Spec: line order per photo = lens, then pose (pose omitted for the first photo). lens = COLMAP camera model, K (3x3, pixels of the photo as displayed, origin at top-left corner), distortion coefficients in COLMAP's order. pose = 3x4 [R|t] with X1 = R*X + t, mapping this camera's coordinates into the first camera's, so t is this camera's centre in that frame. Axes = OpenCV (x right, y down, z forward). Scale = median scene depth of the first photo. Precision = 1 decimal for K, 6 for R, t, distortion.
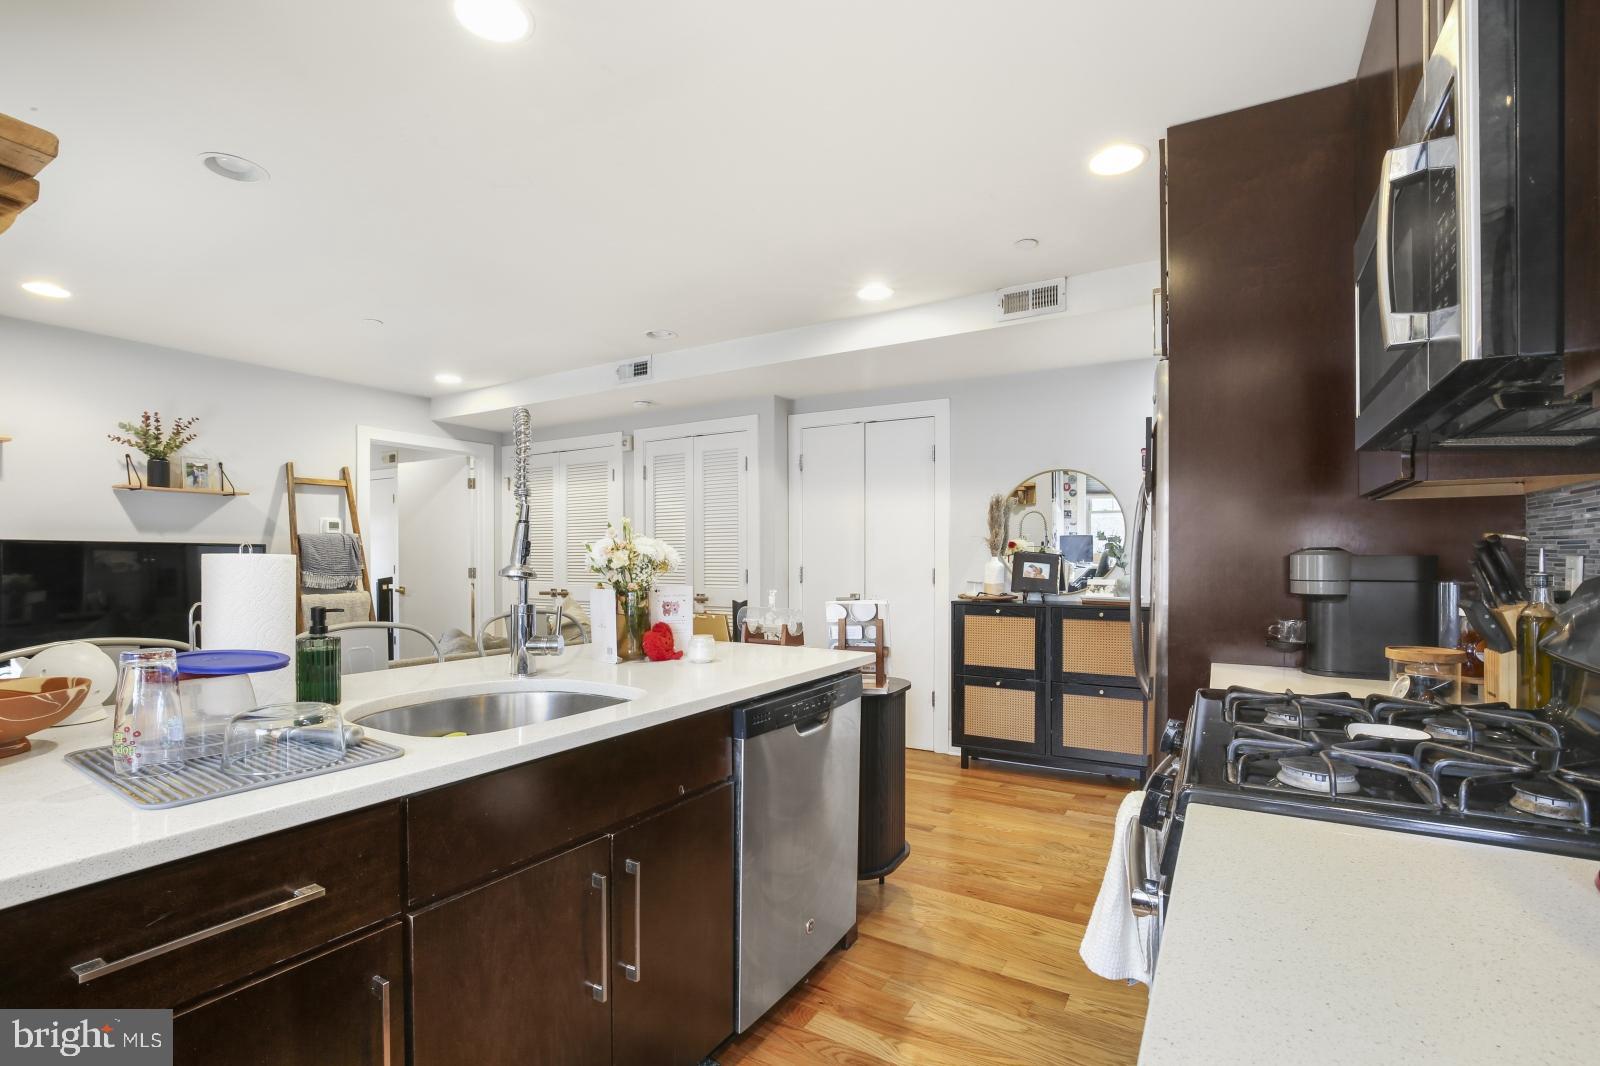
lens RADIAL K [[733.0, 0, 800.0], [0, 733.0, 533.0], [0, 0, 1]] dist [-0.023201, -0.000137]
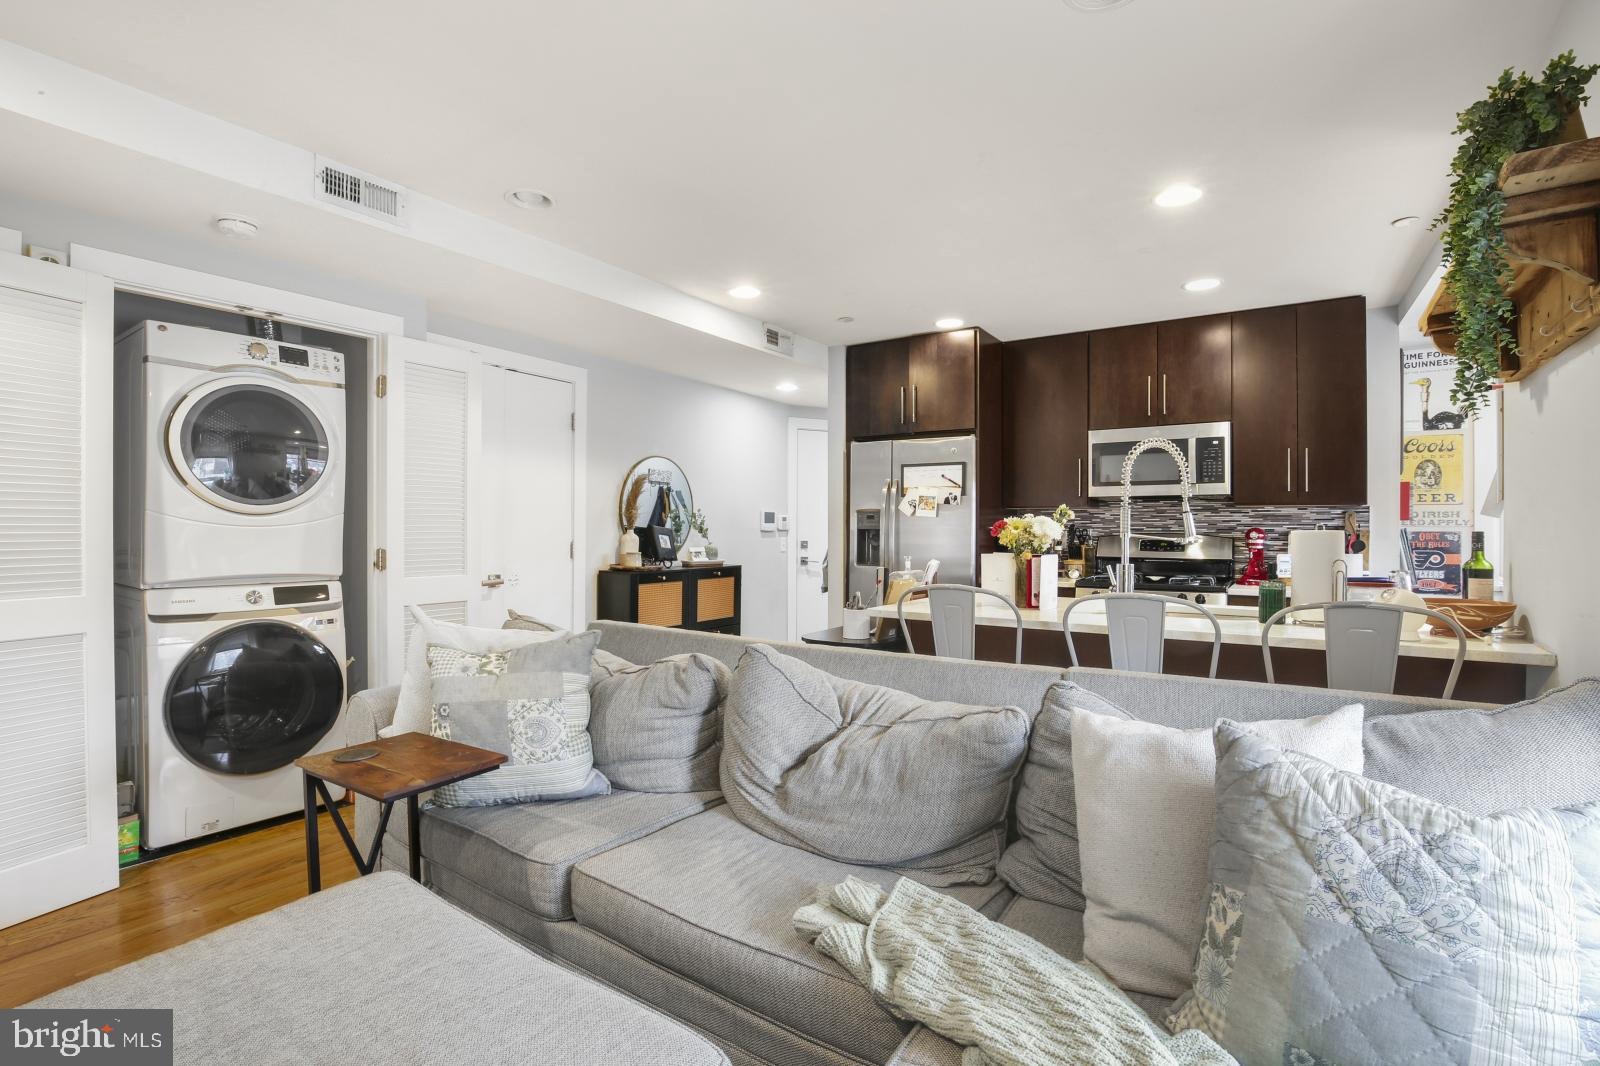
lens RADIAL K [[746.2, 0, 798.0], [0, 746.2, 529.3], [0, 0, 1]] dist [-0.026267, 0.007891]
pose [[0.041587, -0.000910, 0.999134, -0.800608], [-0.030172, 0.999542, 0.002166, 0.020524], [-0.998679, -0.030236, 0.041540, 0.675211]]
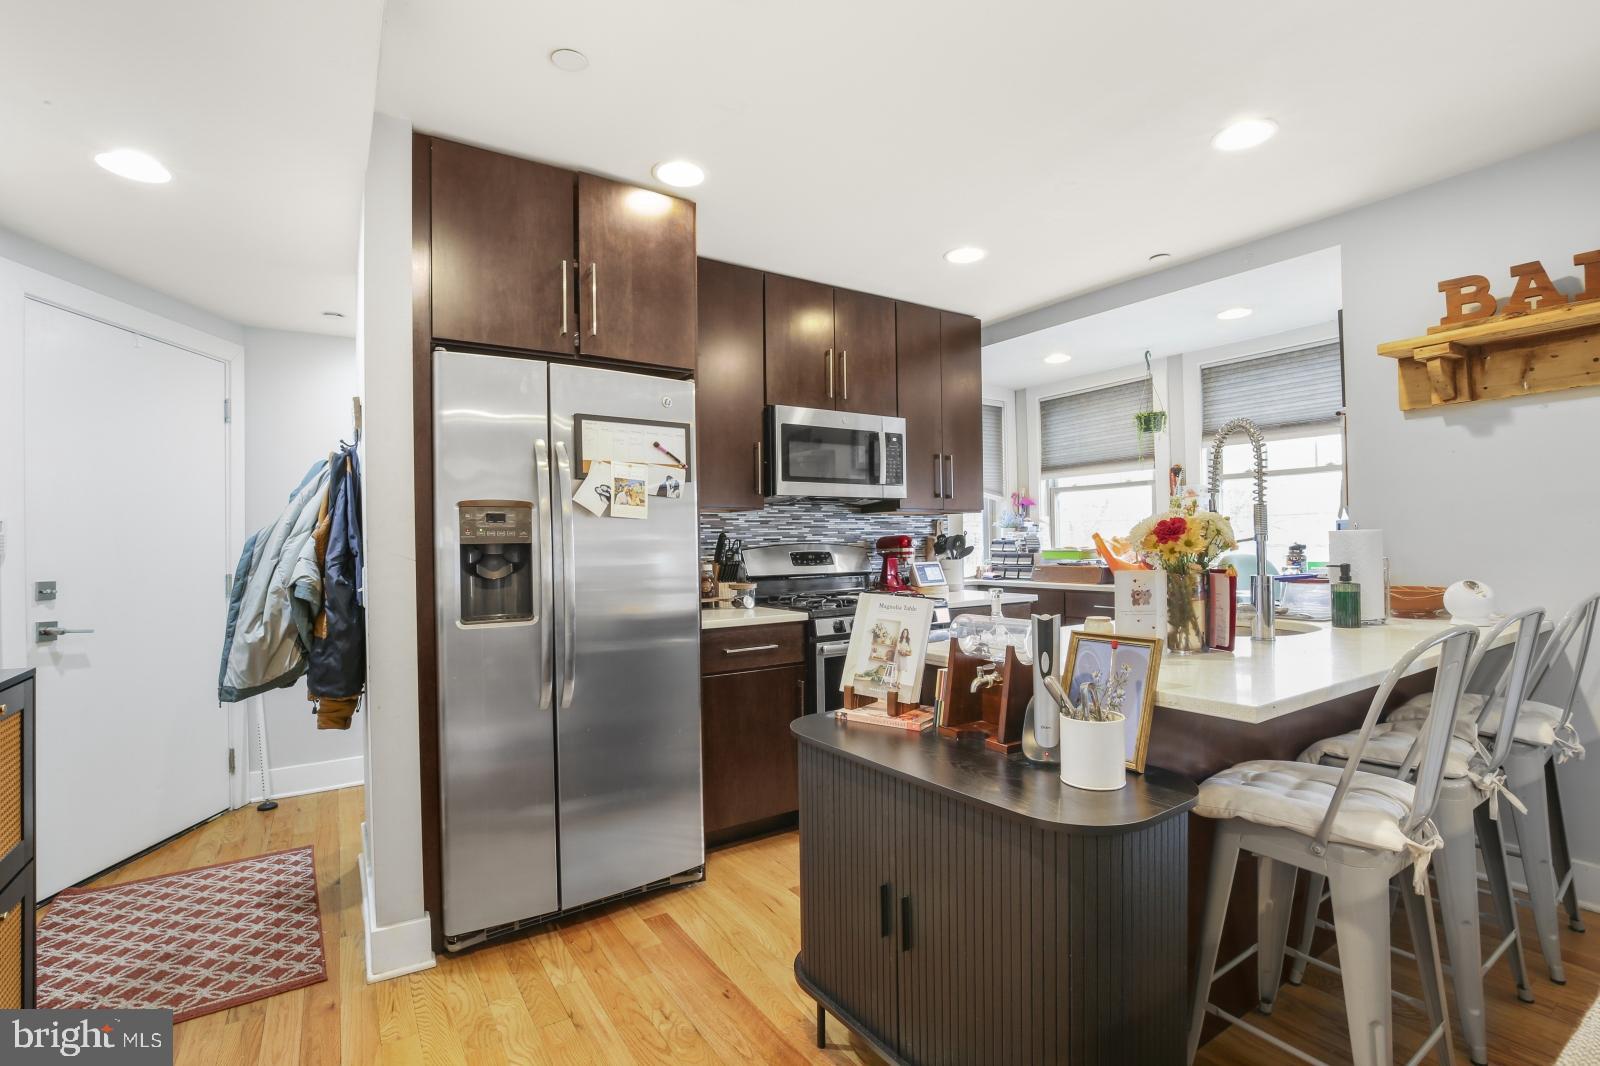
lens RADIAL K [[733.0, 0, 800.0], [0, 733.0, 533.0], [0, 0, 1]] dist [-0.023201, -0.000137]
pose [[-0.900421, 0.020003, 0.434560, -0.098227], [0.004817, 0.999340, -0.036019, 0.031081], [-0.434994, -0.030339, -0.899922, 0.974968]]
